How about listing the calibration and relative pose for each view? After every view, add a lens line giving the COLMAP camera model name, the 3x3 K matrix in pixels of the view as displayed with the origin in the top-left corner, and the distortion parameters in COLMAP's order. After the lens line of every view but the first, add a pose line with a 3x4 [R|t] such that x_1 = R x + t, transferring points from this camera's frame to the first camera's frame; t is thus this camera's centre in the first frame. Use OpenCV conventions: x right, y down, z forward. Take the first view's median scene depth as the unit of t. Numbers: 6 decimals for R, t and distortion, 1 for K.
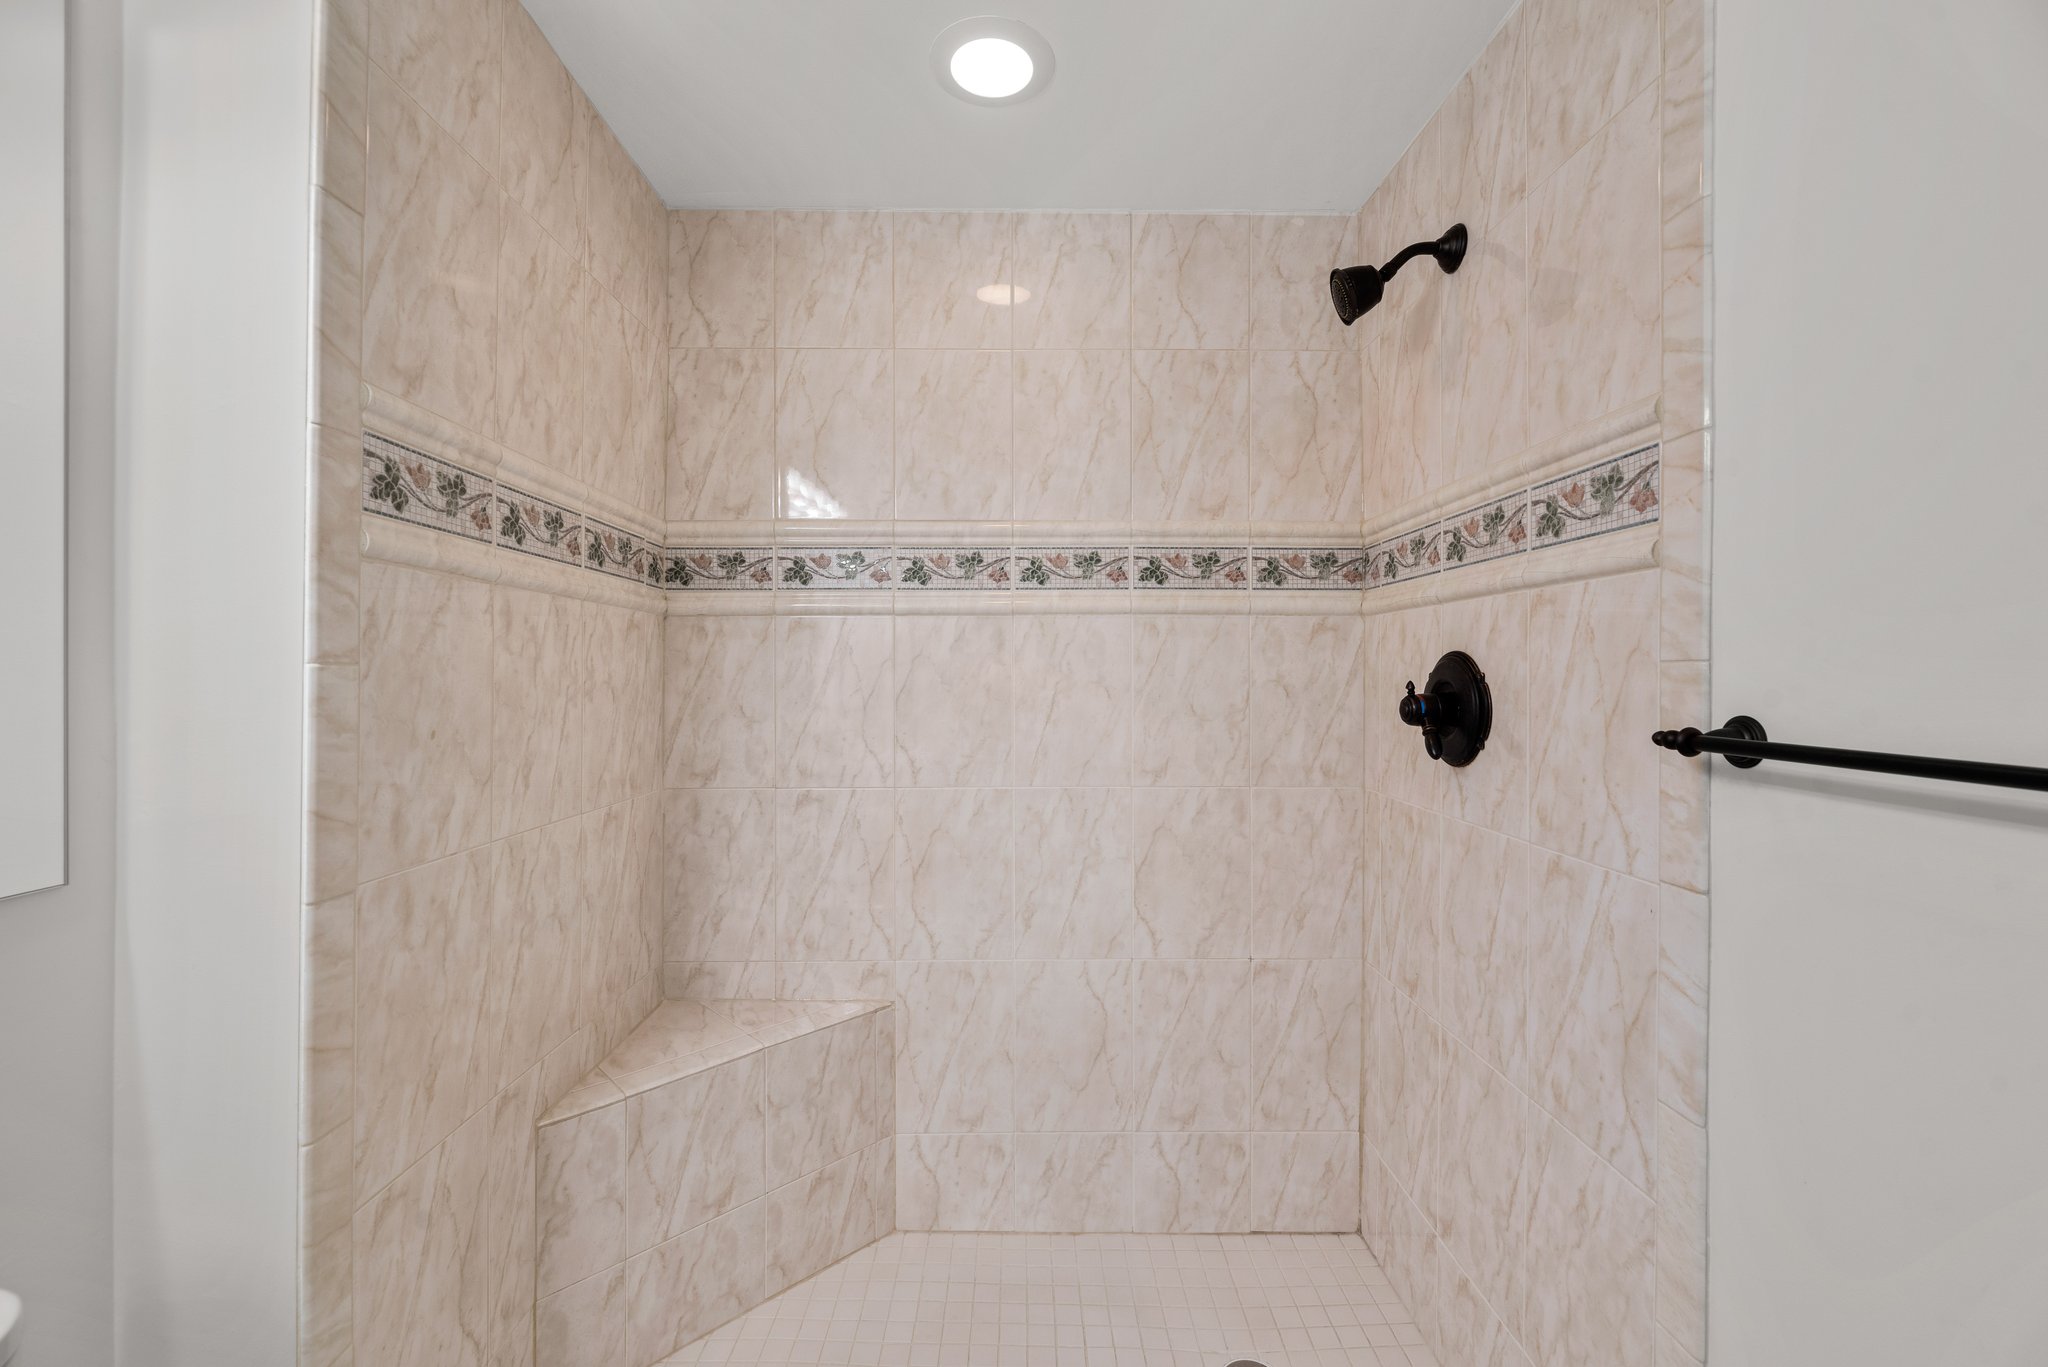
lens RADIAL K [[852.8, 0, 1023.5], [0, 852.8, 672.1], [0, 0, 1]] dist [-0.000141, -0.000451]
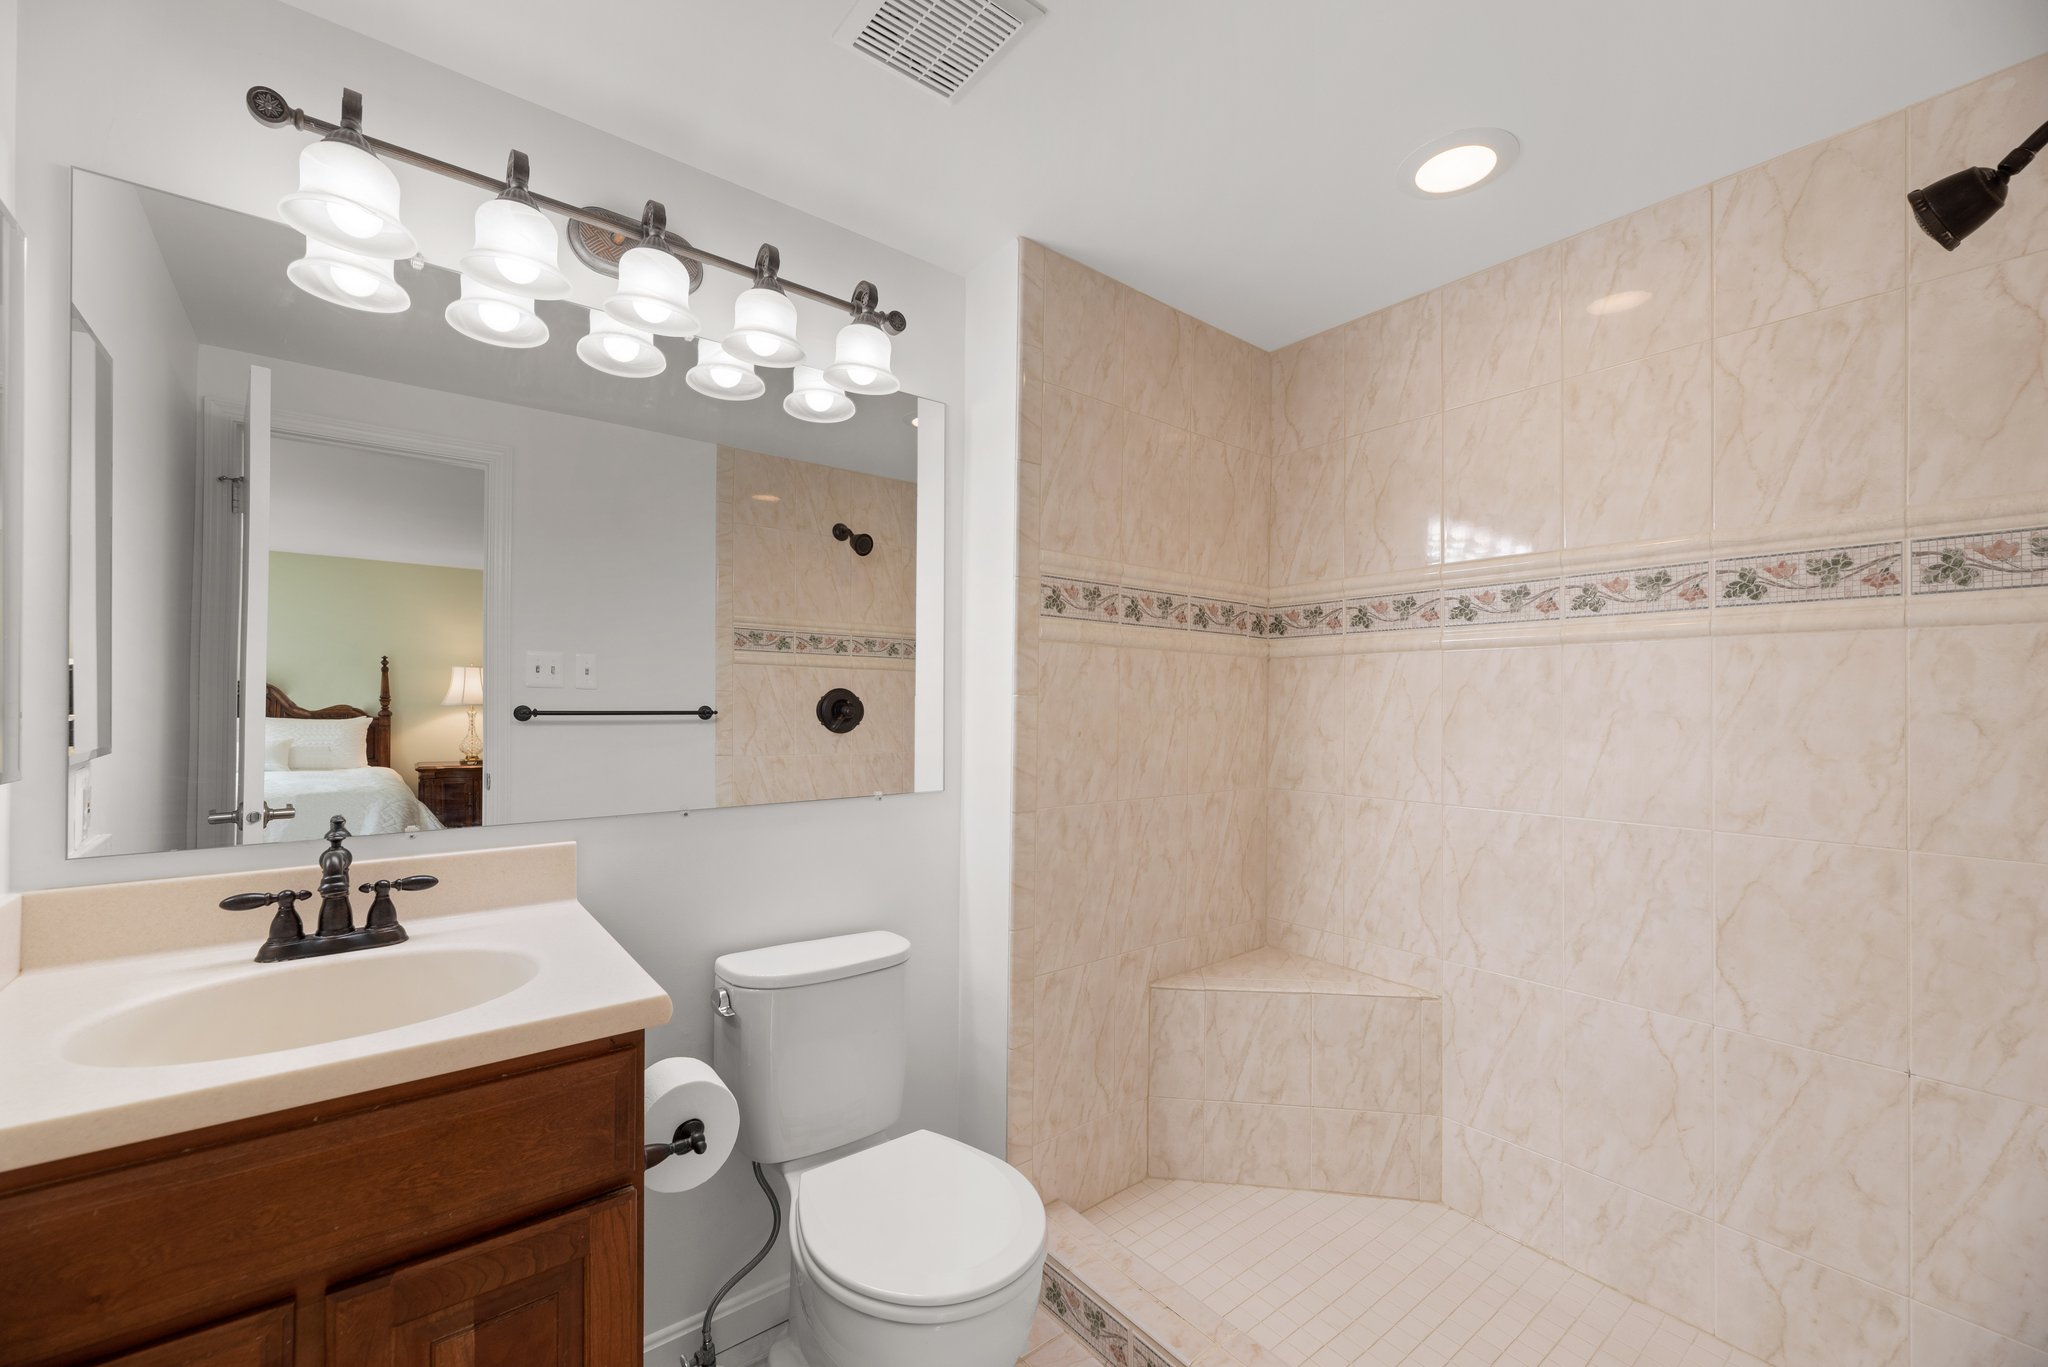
lens RADIAL K [[811.6, 0, 1022.5], [0, 811.6, 693.8], [0, 0, 1]] dist [0.000145, -0.000115]
pose [[0.611979, -0.005224, -0.790857, 0.357476], [-0.004008, 0.999945, -0.009707, 0.003315], [0.790864, 0.009111, 0.611924, -0.086981]]
